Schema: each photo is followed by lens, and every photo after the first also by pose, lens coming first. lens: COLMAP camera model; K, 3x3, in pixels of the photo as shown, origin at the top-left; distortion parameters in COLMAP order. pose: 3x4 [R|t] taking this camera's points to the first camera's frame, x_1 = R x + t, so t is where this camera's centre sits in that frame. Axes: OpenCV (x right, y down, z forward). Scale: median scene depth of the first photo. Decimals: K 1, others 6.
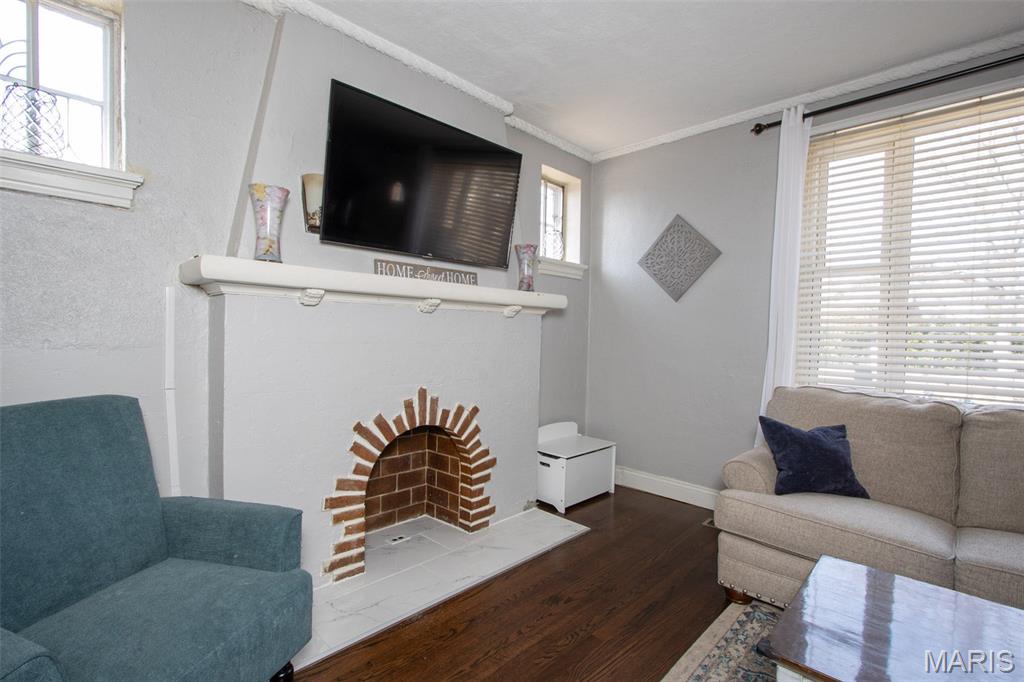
lens RADIAL K [[476.3, 0, 502.2], [0, 476.3, 346.4], [0, 0, 1]] dist [-0.018082, 0.000392]
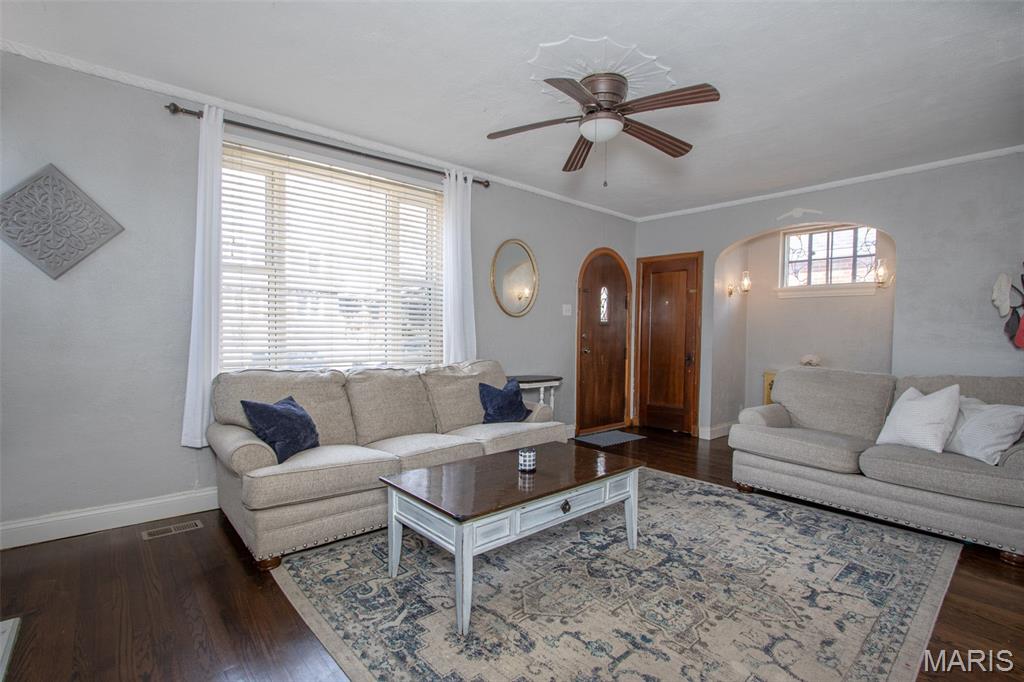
lens RADIAL K [[476.3, 0, 502.2], [0, 476.3, 346.4], [0, 0, 1]] dist [-0.018082, 0.000392]
pose [[0.089873, -0.051258, 0.994633, -0.422601], [0.020905, 0.998552, 0.049571, -0.014608], [-0.995734, 0.016338, 0.090815, 0.285180]]
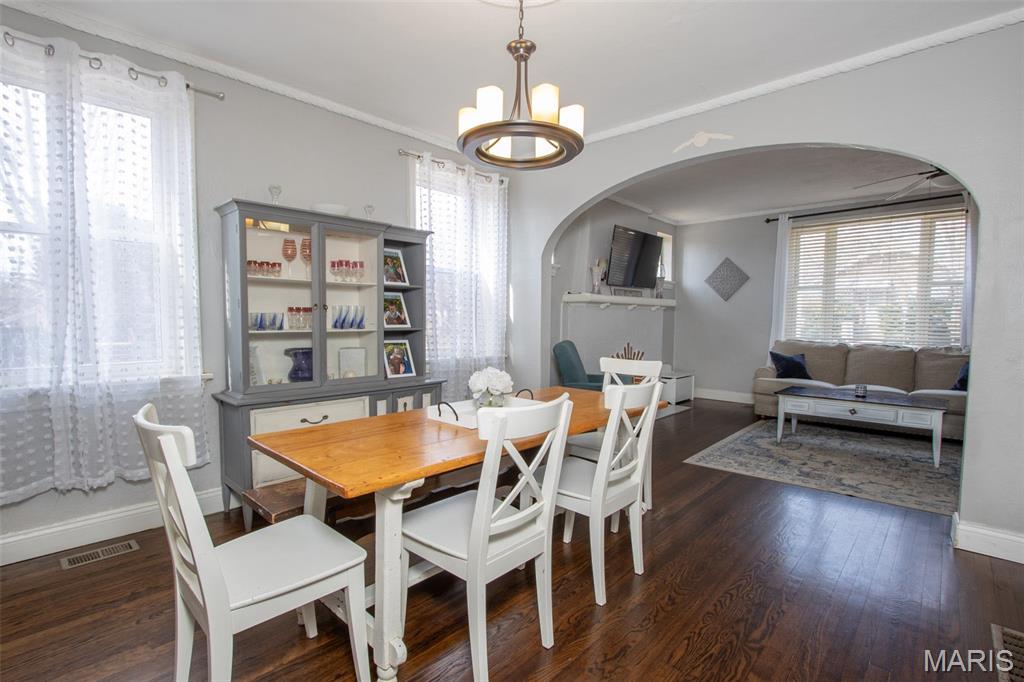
lens RADIAL K [[476.3, 0, 502.2], [0, 476.3, 346.4], [0, 0, 1]] dist [-0.018082, 0.000392]
pose [[0.999821, -0.018282, 0.004790, -0.764388], [0.018134, 0.999408, 0.029234, 0.025894], [-0.005322, -0.029142, 0.999561, -1.292372]]
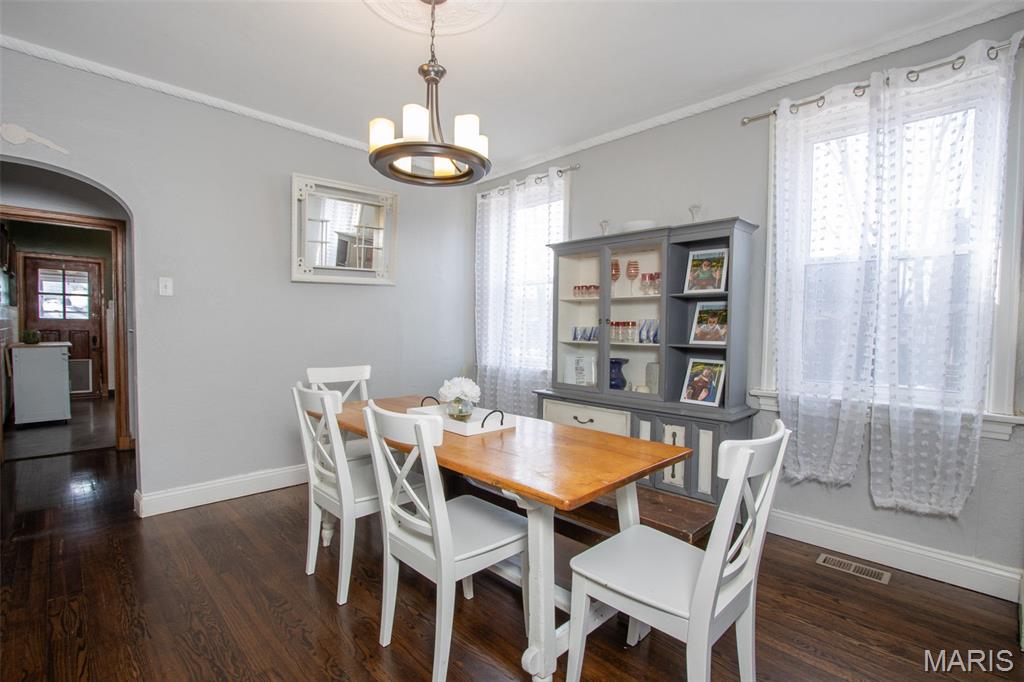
lens RADIAL K [[478.5, 0, 512.0], [0, 478.5, 341.0], [0, 0, 1]] dist [0.002551, 0.000216]
pose [[-0.015032, -0.004758, -0.999876, 0.053371], [-0.052099, 0.998634, -0.003969, 0.027323], [0.998529, 0.052033, -0.015260, -0.384825]]
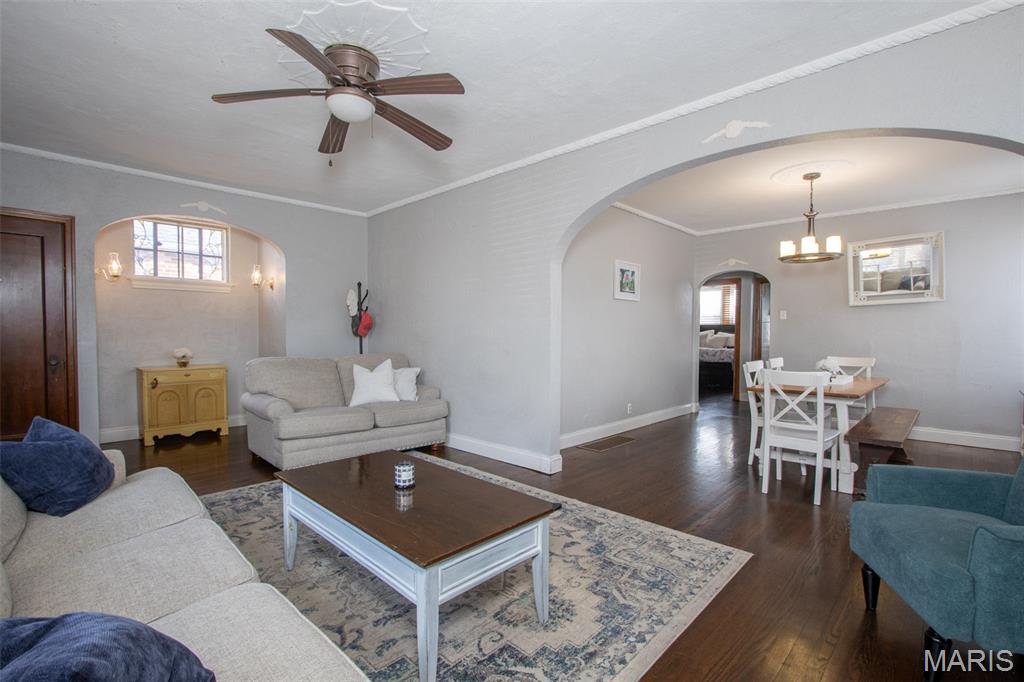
lens RADIAL K [[468.0, 0, 507.4], [0, 468.0, 346.8], [0, 0, 1]] dist [-0.022572, -0.000050]
pose [[-0.999609, -0.027737, 0.003478, 0.308402], [-0.027461, 0.997605, 0.063491, -0.020562], [-0.005230, 0.063370, -0.997976, 1.095455]]
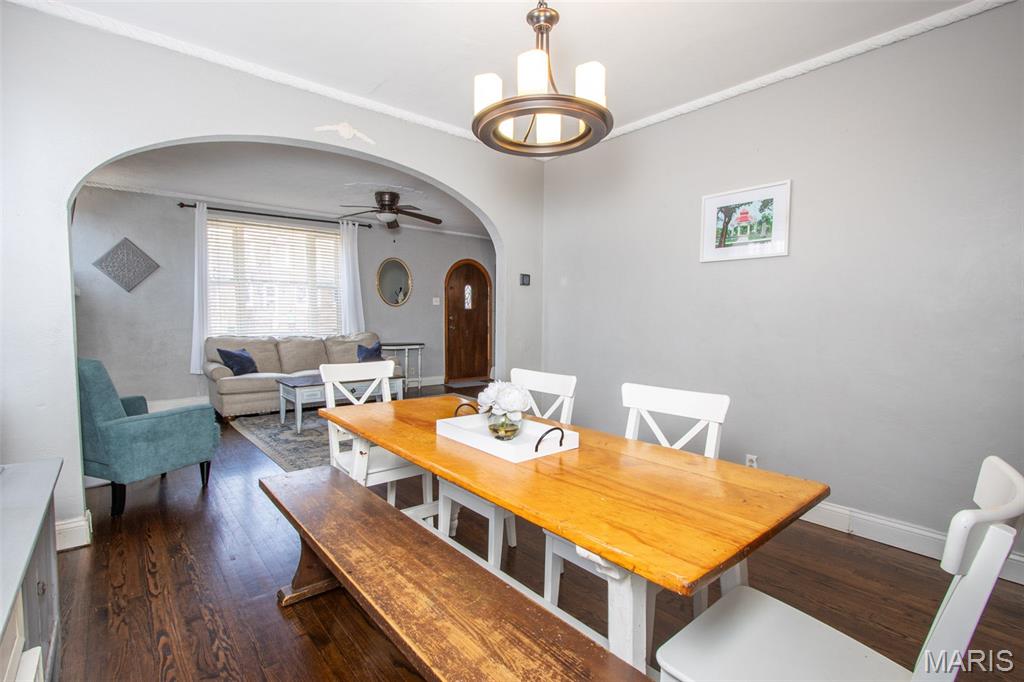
lens RADIAL K [[468.7, 0, 498.4], [0, 468.7, 347.2], [0, 0, 1]] dist [-0.017462, -0.000046]
pose [[0.106284, -0.087329, 0.990494, -1.390029], [0.026887, 0.996024, 0.084931, -0.012664], [-0.993972, 0.017605, 0.108209, -0.529857]]
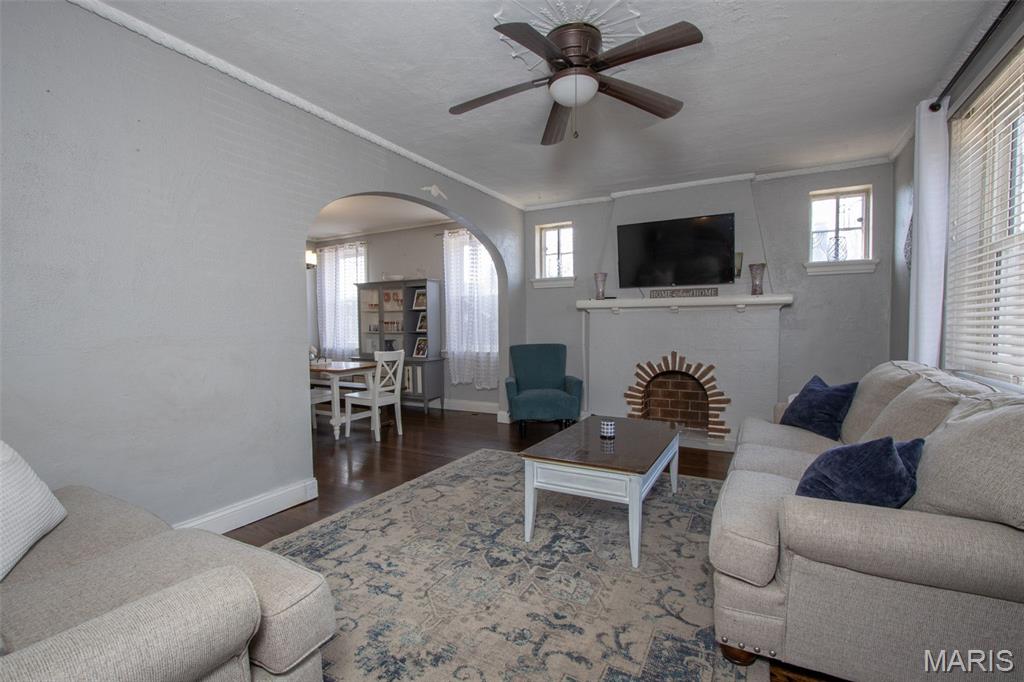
lens RADIAL K [[468.7, 0, 498.4], [0, 468.7, 347.2], [0, 0, 1]] dist [-0.017462, -0.000046]
pose [[0.252209, 0.017465, -0.967515, 1.452449], [-0.016144, 0.999774, 0.013839, 0.051719], [0.967538, 0.012129, 0.252434, -0.191727]]
